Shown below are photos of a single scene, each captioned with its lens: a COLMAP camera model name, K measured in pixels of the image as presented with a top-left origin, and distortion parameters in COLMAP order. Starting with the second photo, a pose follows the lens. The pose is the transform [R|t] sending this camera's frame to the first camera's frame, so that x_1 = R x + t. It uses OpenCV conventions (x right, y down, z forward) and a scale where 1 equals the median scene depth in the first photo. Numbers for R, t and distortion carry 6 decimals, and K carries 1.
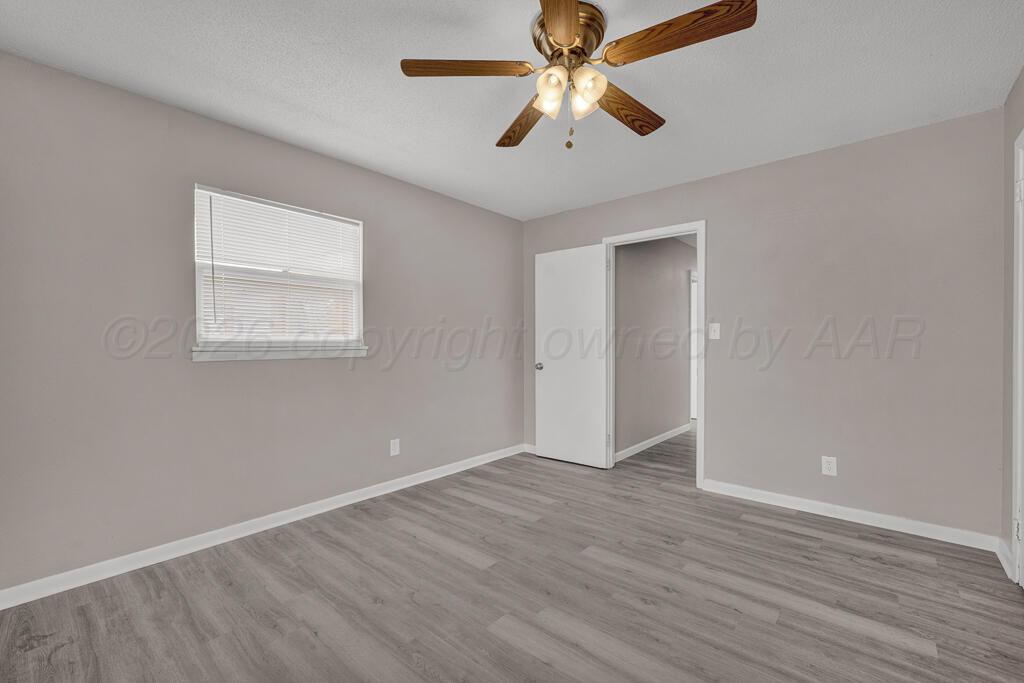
lens RADIAL K [[426.5, 0, 519.9], [0, 426.5, 340.3], [0, 0, 1]] dist [-0.000183, -0.000102]
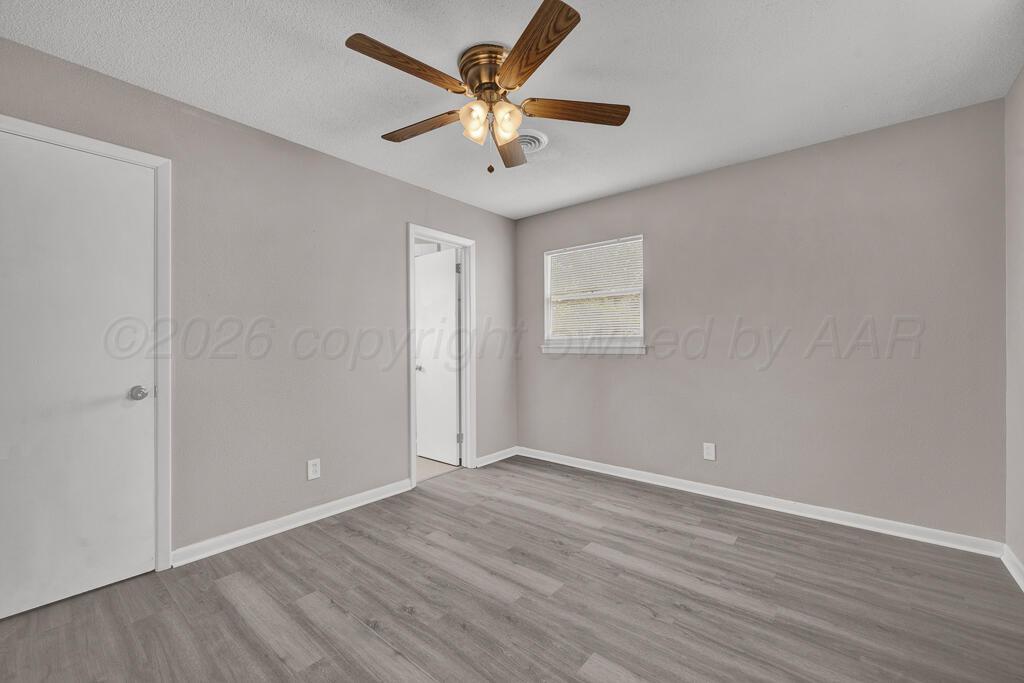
lens RADIAL K [[426.5, 0, 511.8], [0, 426.5, 344.0], [0, 0, 1]] dist [-0.000183, -0.000102]
pose [[-0.999956, 0.008359, -0.004338, 0.060123], [0.008377, 0.999957, -0.004042, 0.003024], [0.004304, -0.004079, -0.999982, 1.937491]]
